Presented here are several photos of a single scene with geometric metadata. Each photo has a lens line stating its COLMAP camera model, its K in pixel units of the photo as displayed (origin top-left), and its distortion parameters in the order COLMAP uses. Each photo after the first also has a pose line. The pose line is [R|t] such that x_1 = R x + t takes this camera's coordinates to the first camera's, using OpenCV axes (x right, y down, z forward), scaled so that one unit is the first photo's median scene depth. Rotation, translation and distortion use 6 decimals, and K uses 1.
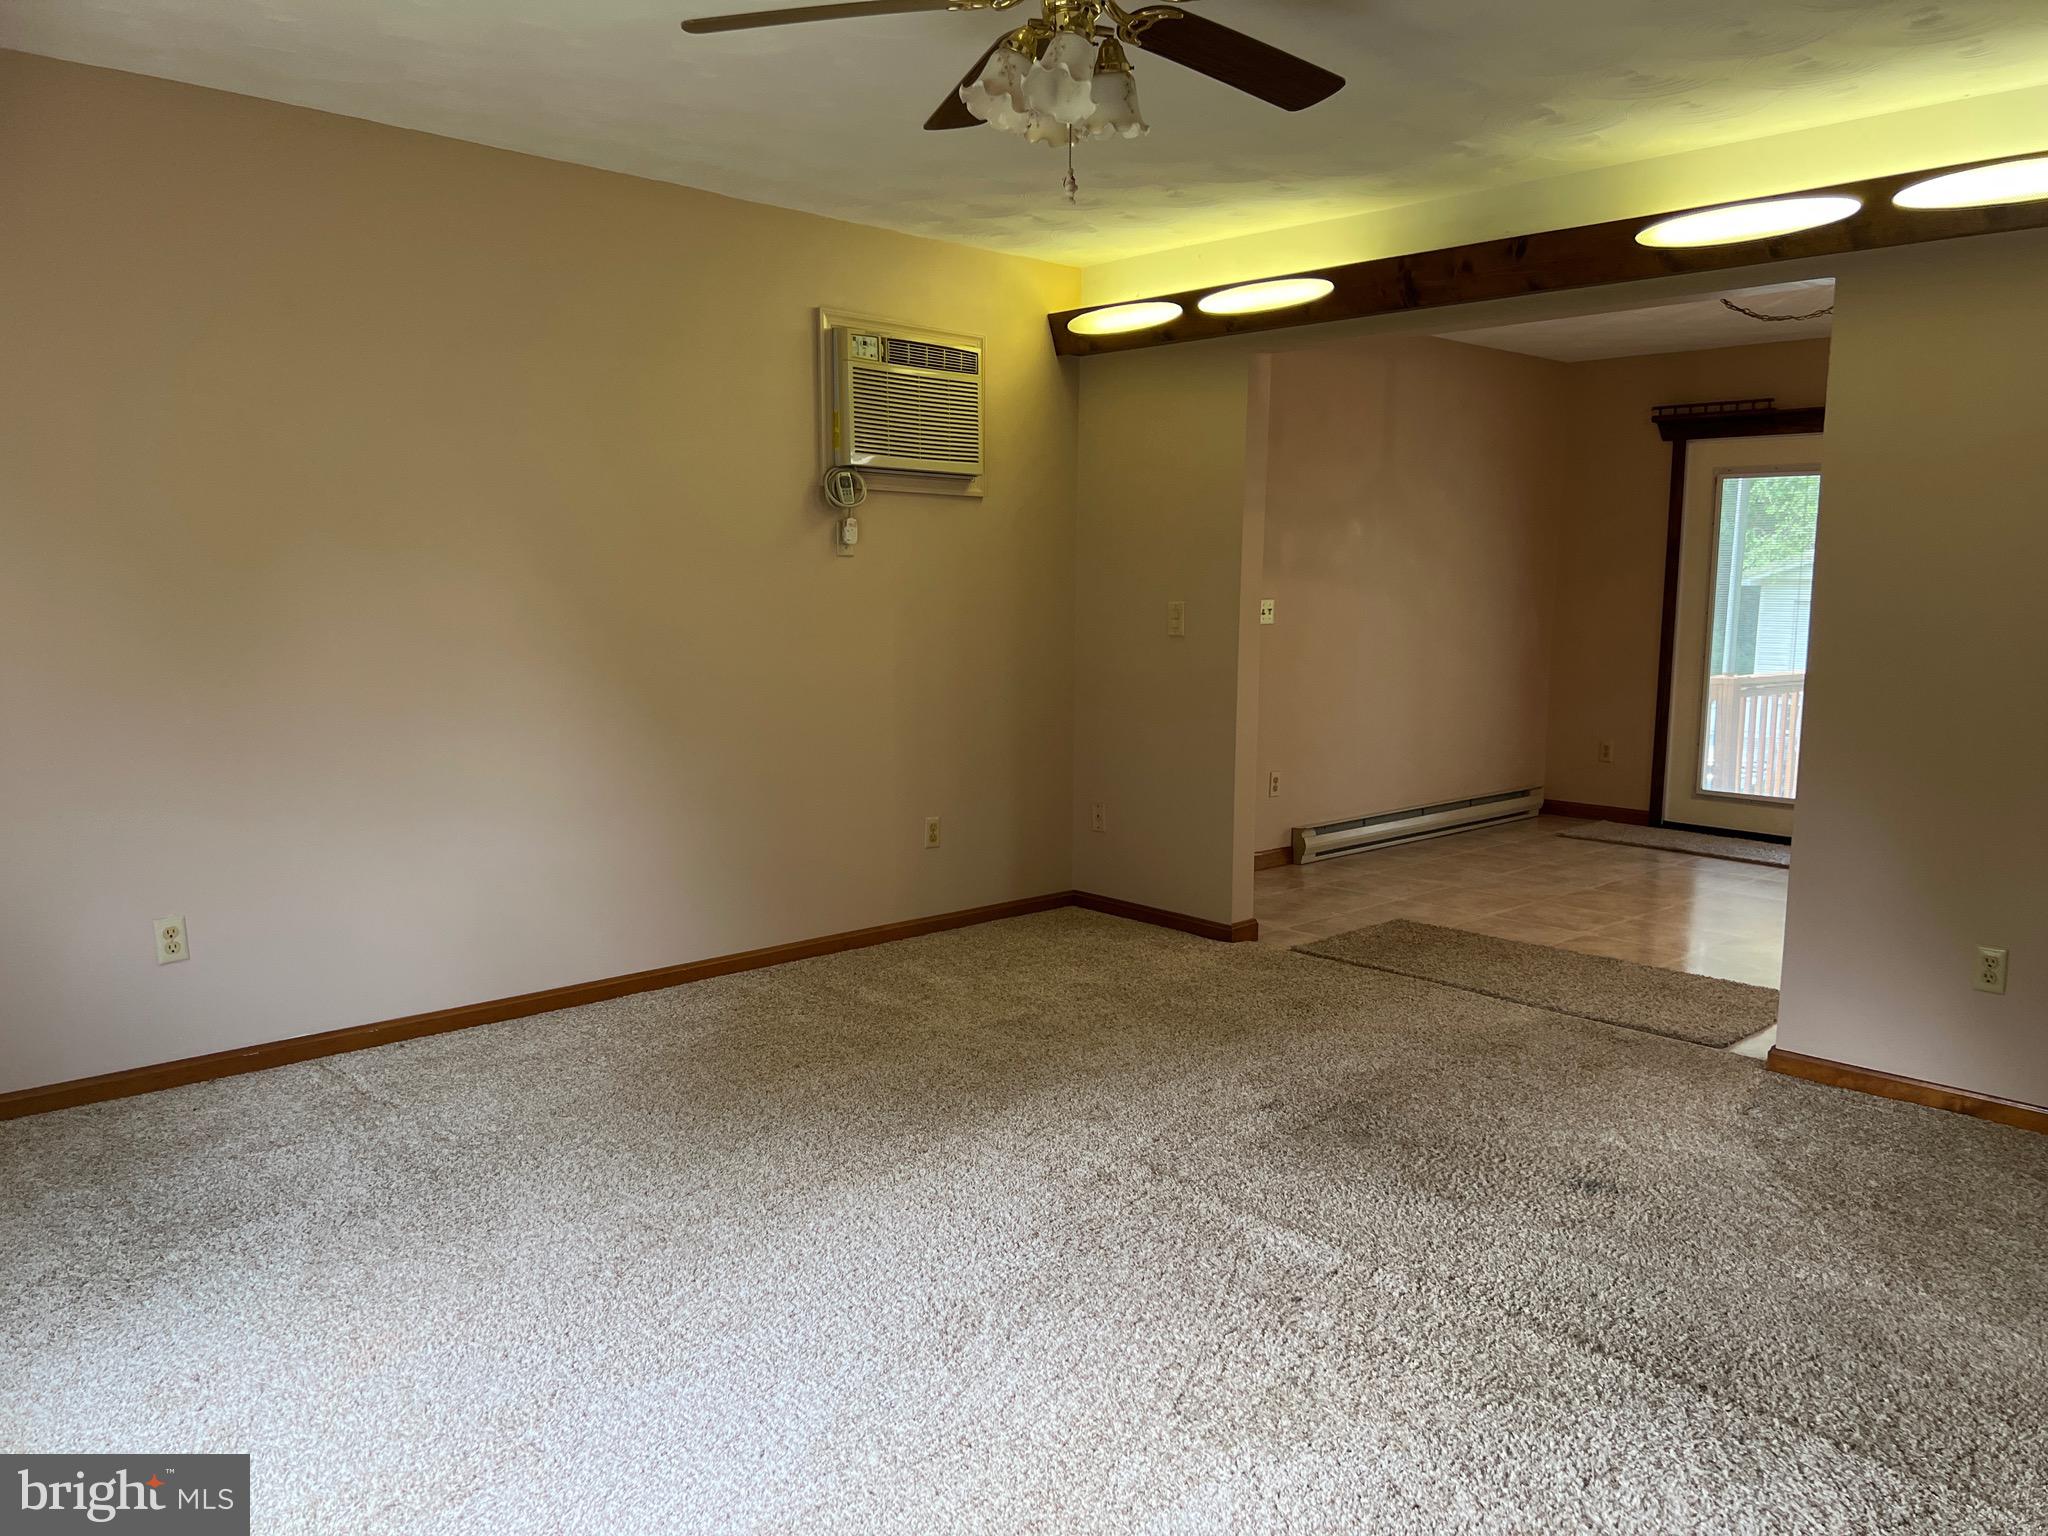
lens RADIAL K [[1545.4, 0, 1033.8], [0, 1545.4, 780.9], [0, 0, 1]] dist [0.061768, -0.067340]
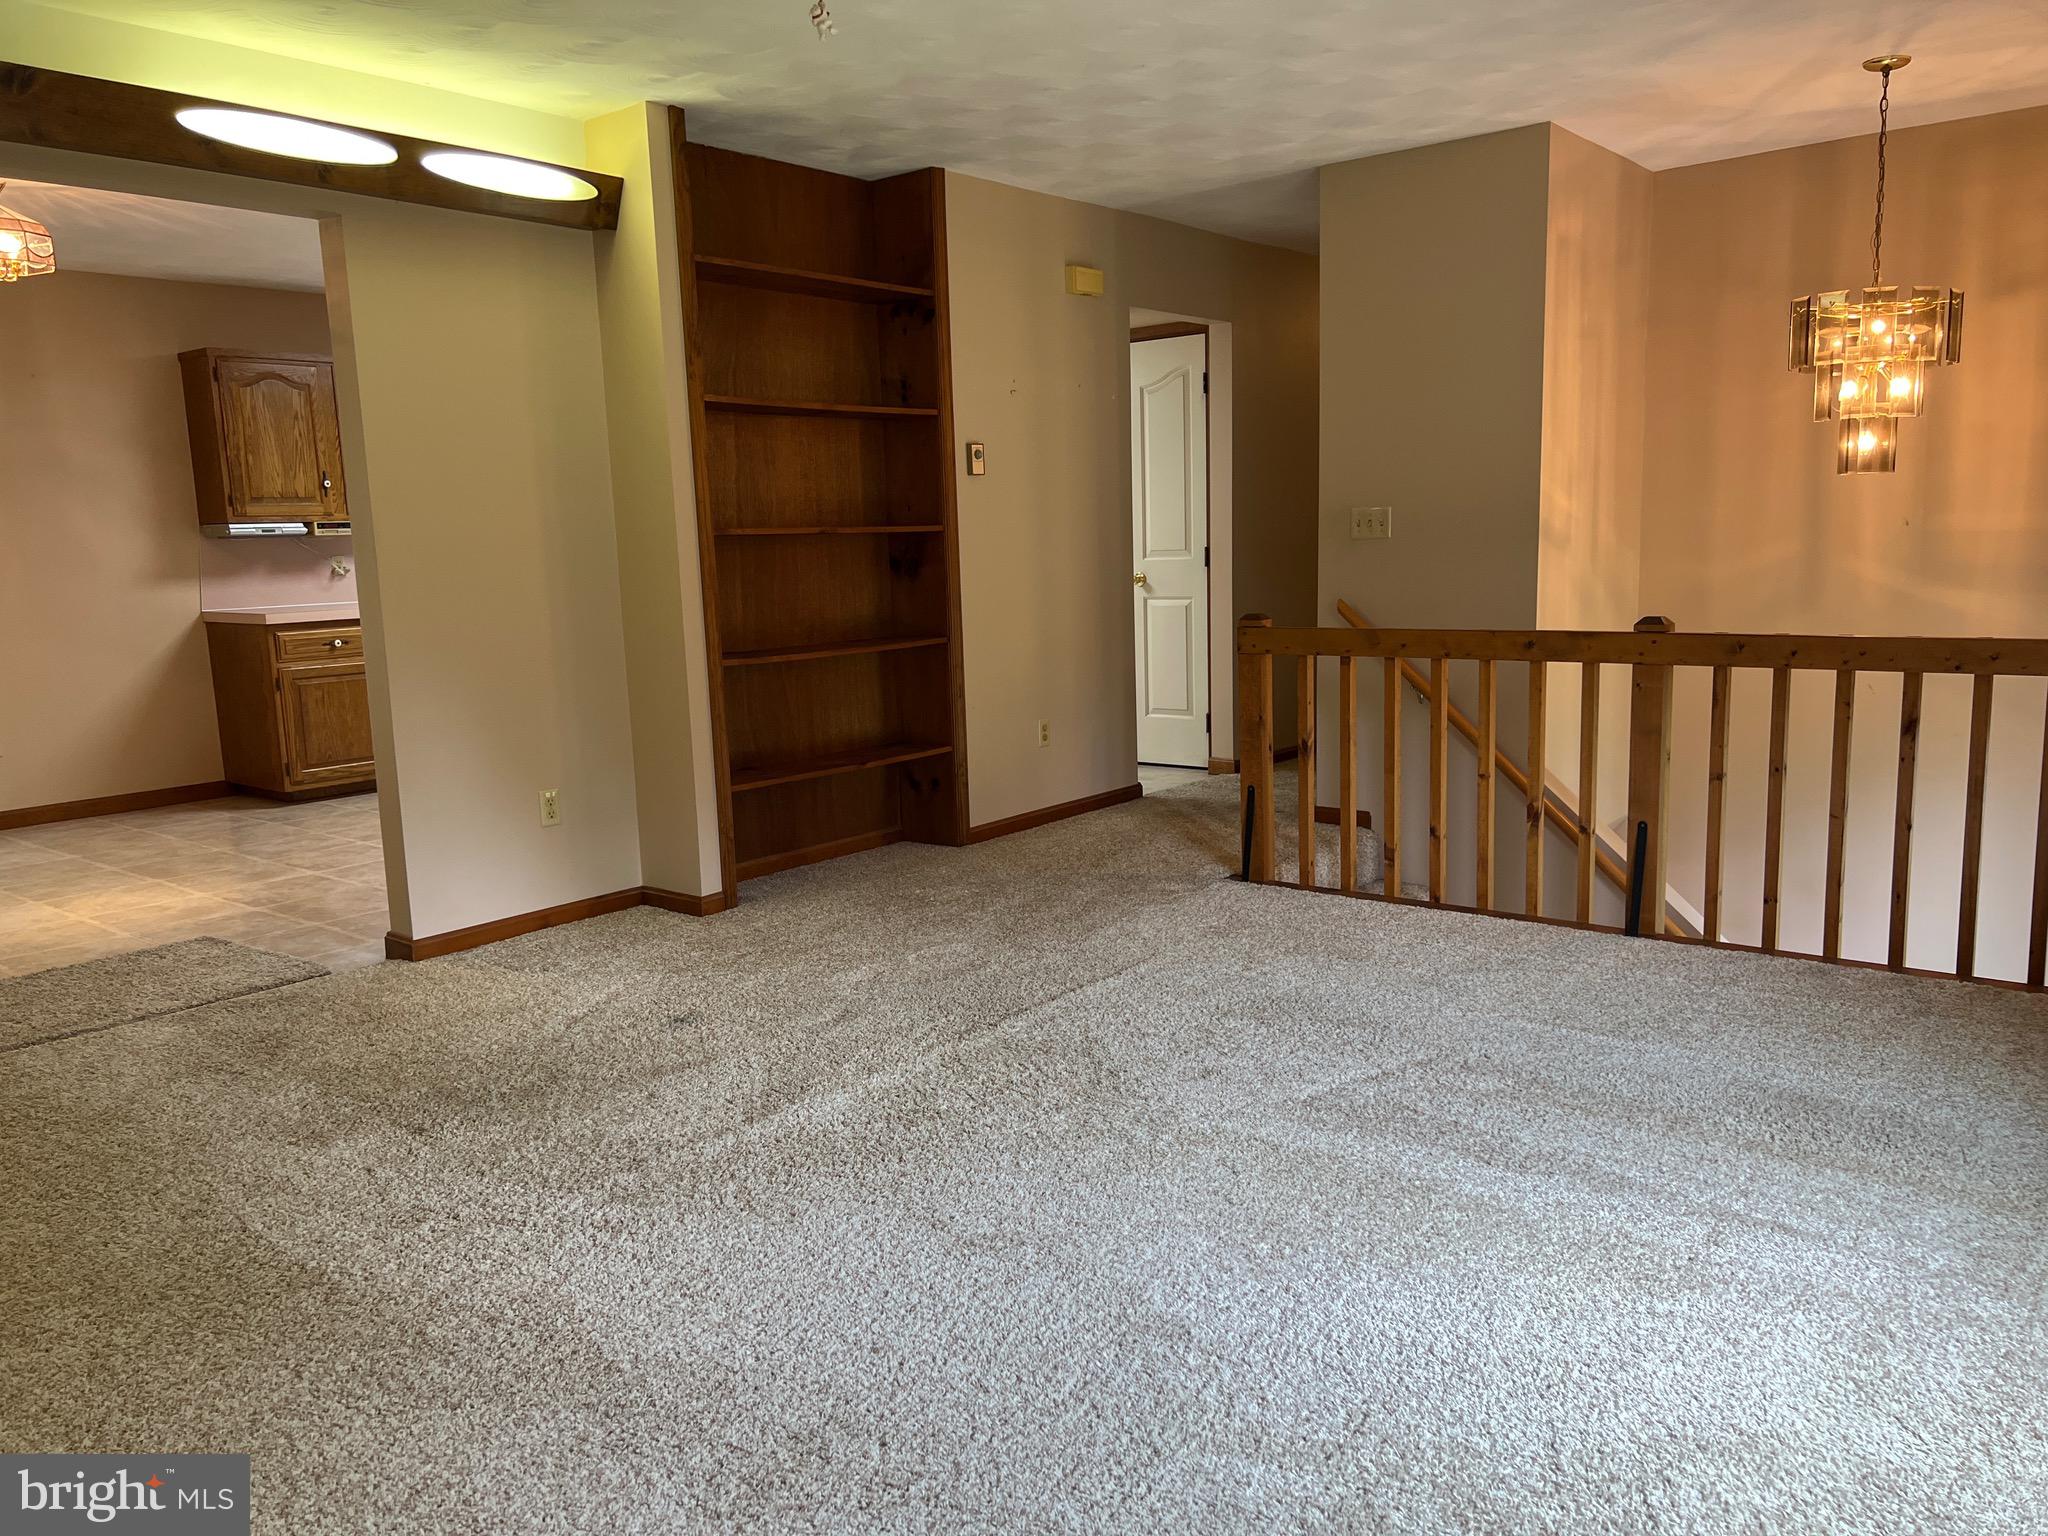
lens RADIAL K [[1545.4, 0, 1039.3], [0, 1545.4, 783.6], [0, 0, 1]] dist [0.061768, -0.067340]
pose [[-0.135447, -0.164084, 0.977103, -0.483610], [0.162096, 0.969234, 0.185233, -0.048844], [-0.977435, 0.183474, -0.104682, 0.530388]]
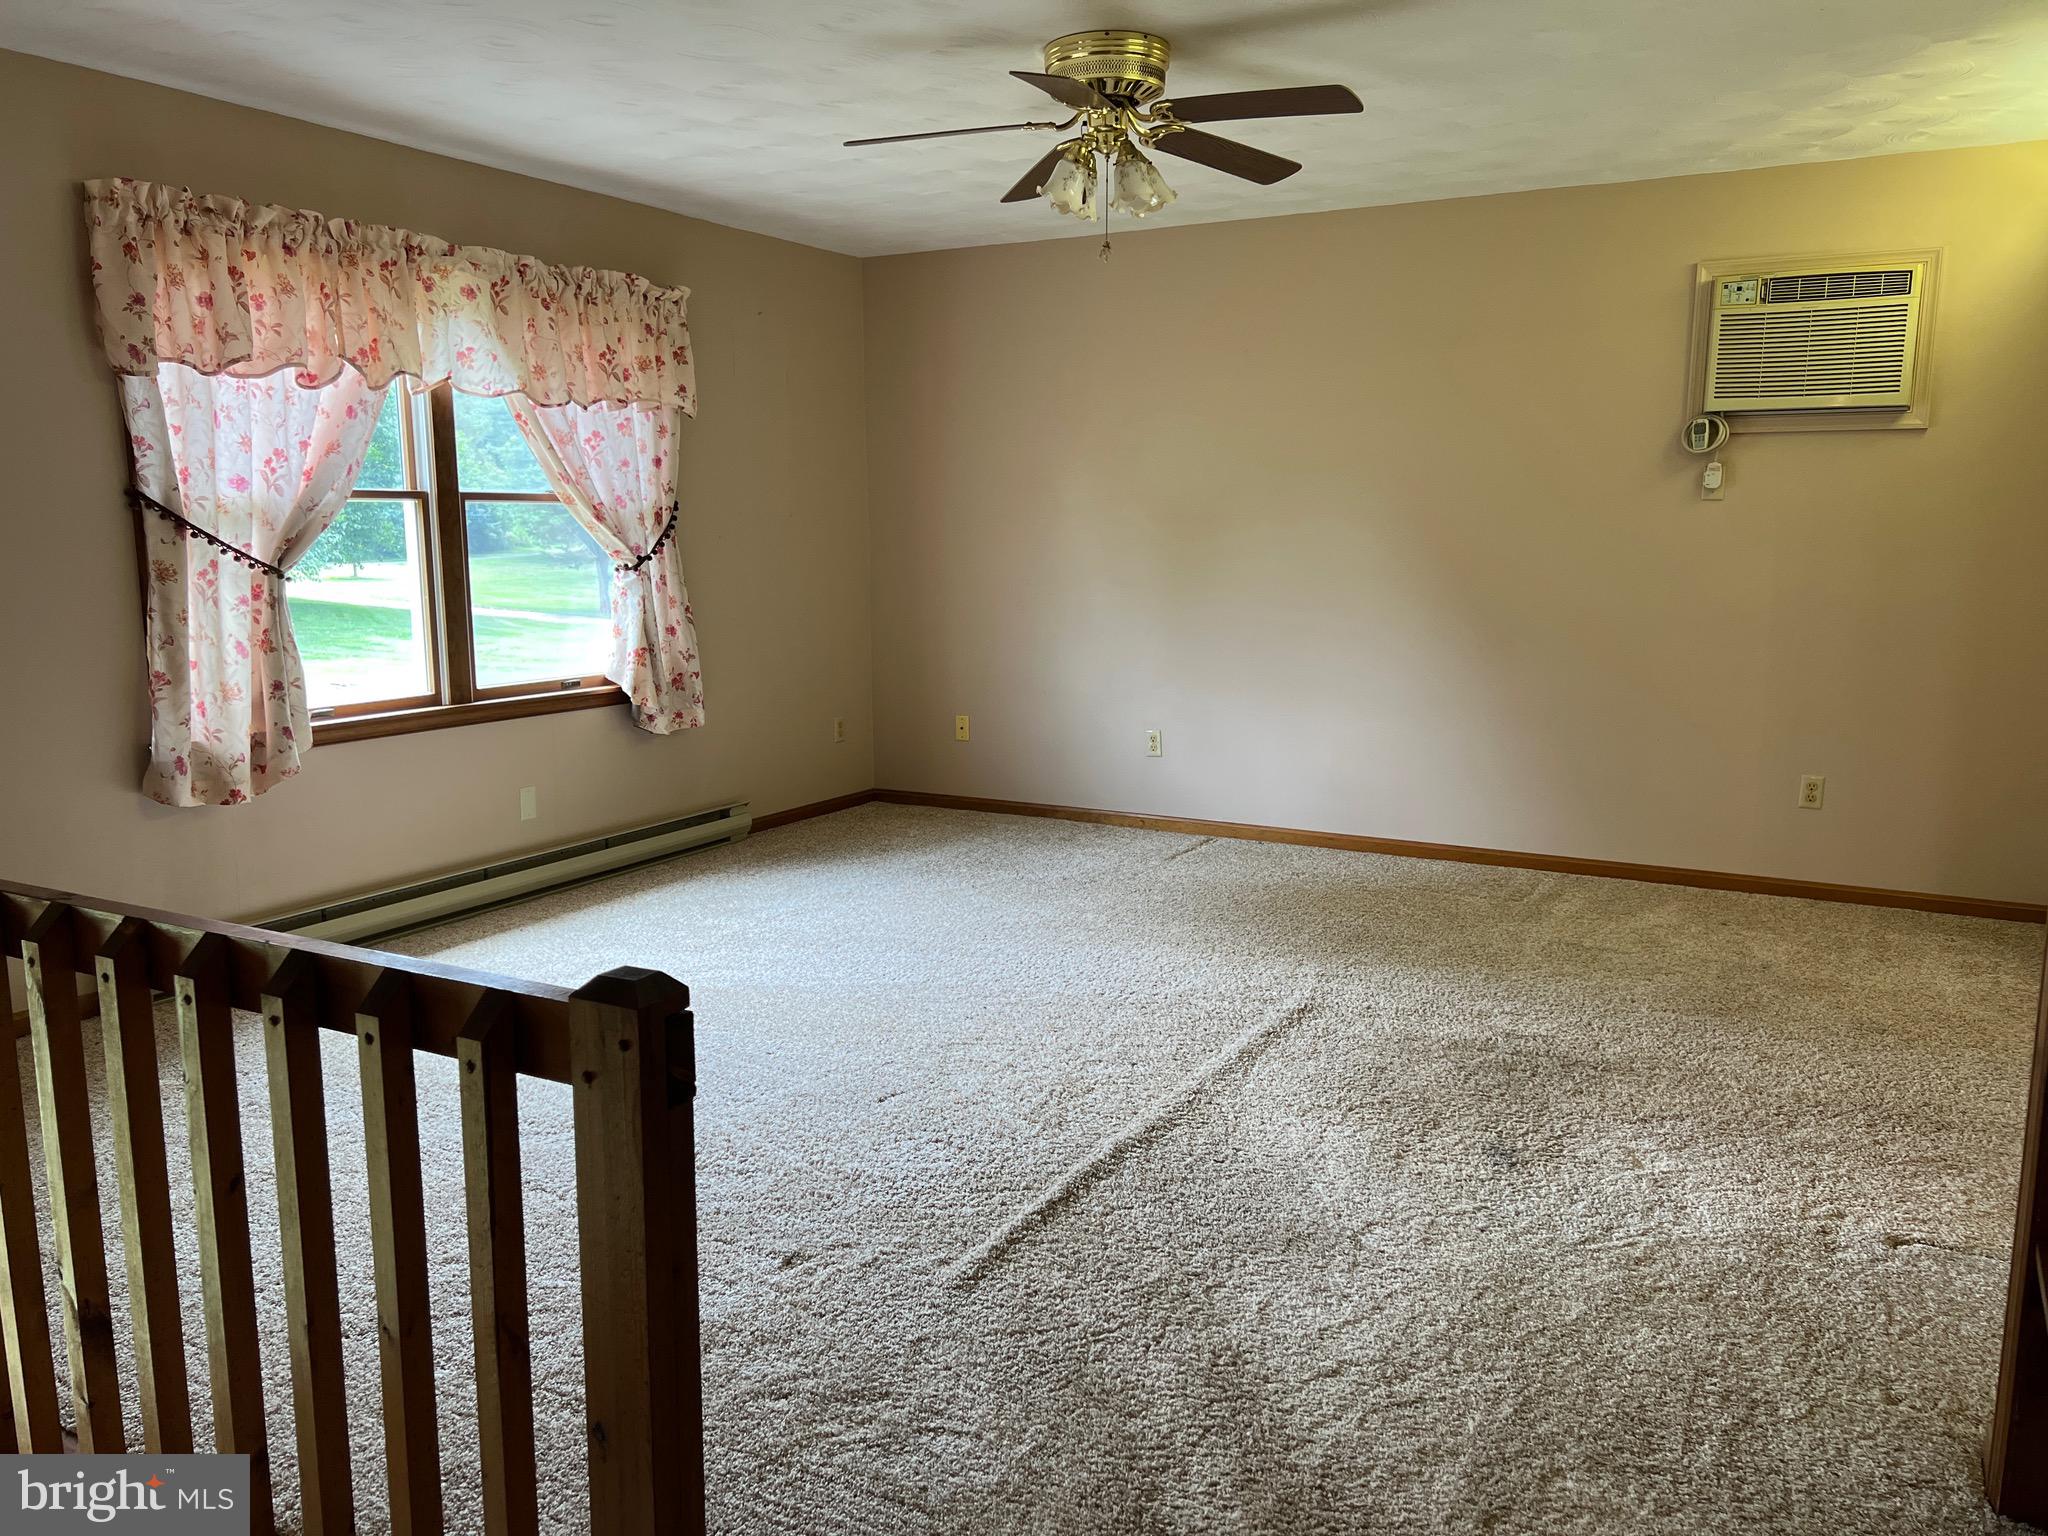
lens RADIAL K [[1545.4, 0, 1011.7], [0, 1545.4, 762.3], [0, 0, 1]] dist [0.061768, -0.067340]
pose [[0.287816, 0.137823, -0.947717, 0.728143], [-0.125742, 0.986462, 0.105271, -0.024767], [0.949395, 0.088870, 0.301249, 0.261790]]
